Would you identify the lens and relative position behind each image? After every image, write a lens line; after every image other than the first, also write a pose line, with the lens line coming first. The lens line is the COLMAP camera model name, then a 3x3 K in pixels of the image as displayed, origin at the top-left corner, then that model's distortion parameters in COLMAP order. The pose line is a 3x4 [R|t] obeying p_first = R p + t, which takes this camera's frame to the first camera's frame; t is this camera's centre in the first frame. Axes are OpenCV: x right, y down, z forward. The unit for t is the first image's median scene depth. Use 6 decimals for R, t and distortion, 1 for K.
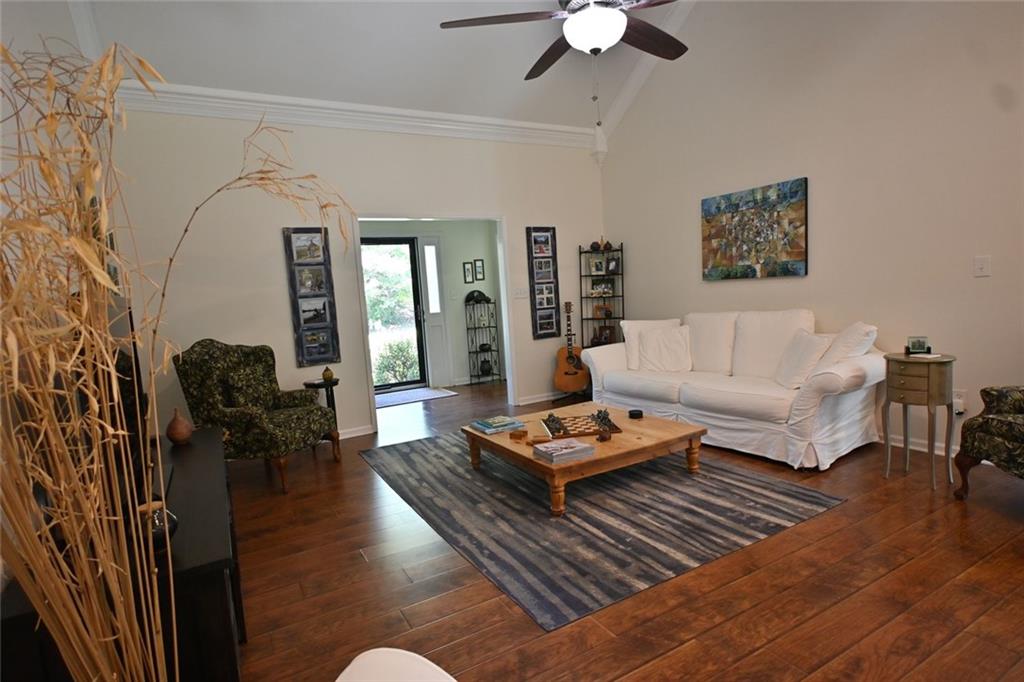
lens RADIAL K [[533.7, 0, 495.3], [0, 533.7, 345.9], [0, 0, 1]] dist [-0.001236, -0.000237]
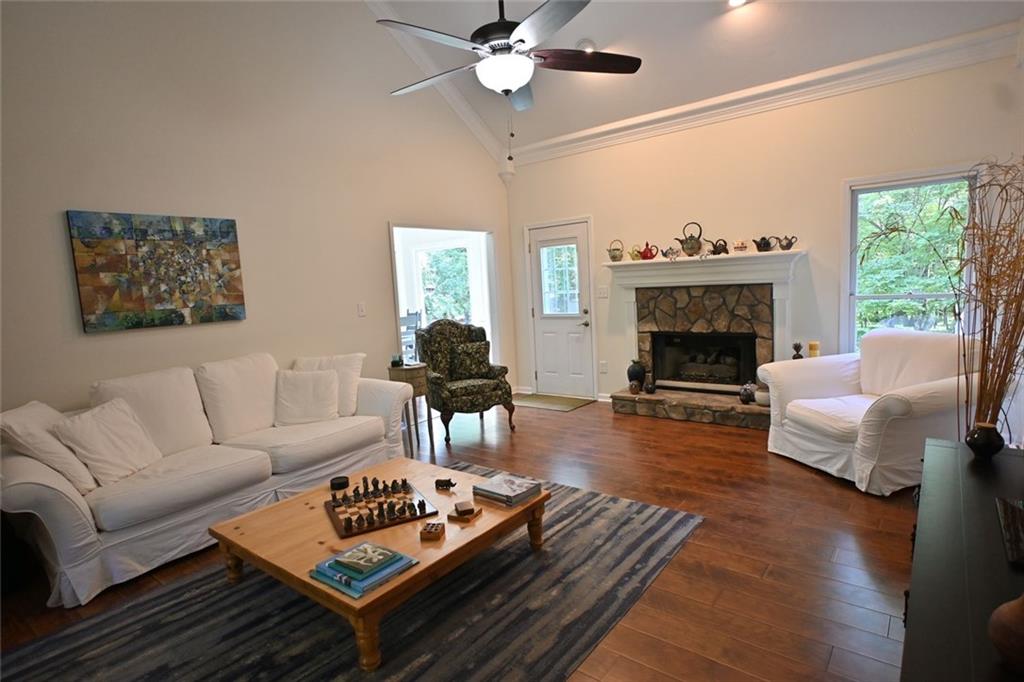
lens RADIAL K [[546.2, 0, 515.2], [0, 546.2, 343.4], [0, 0, 1]] dist [0.001098, -0.000378]
pose [[-0.398884, -0.016716, 0.916849, -0.487540], [0.177226, 0.979578, 0.094964, -0.088817], [-0.899712, 0.200369, -0.387775, 0.873246]]
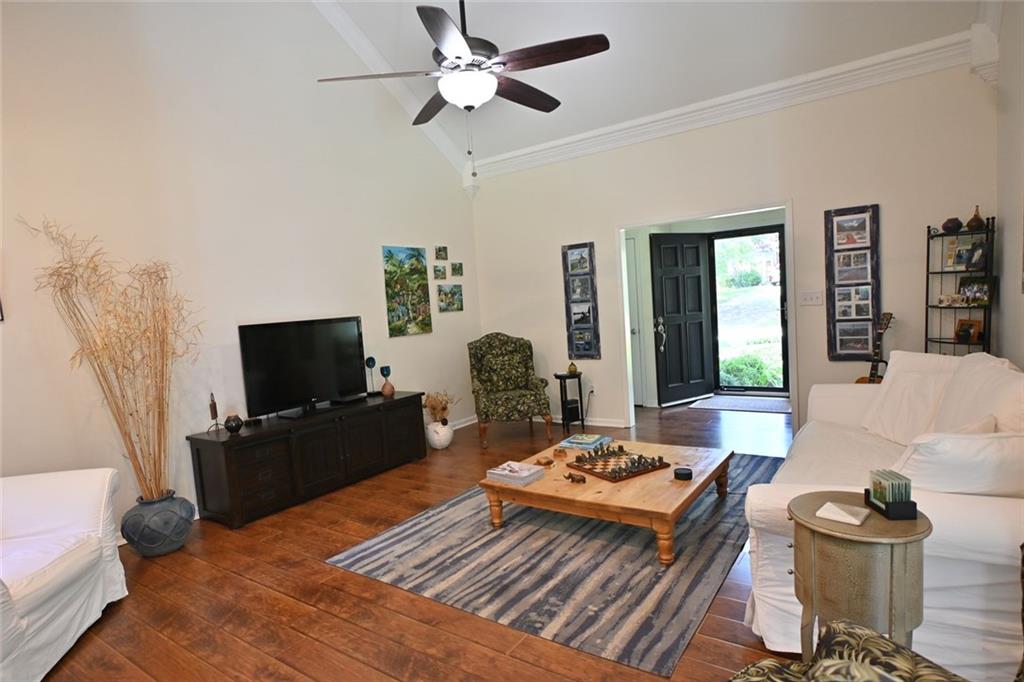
lens RADIAL K [[546.2, 0, 515.2], [0, 546.2, 343.4], [0, 0, 1]] dist [0.001098, -0.000378]
pose [[0.450367, 0.102414, -0.886951, 0.719233], [-0.051180, 0.994727, 0.088871, -0.106718], [0.891376, 0.005370, 0.453234, 0.338551]]
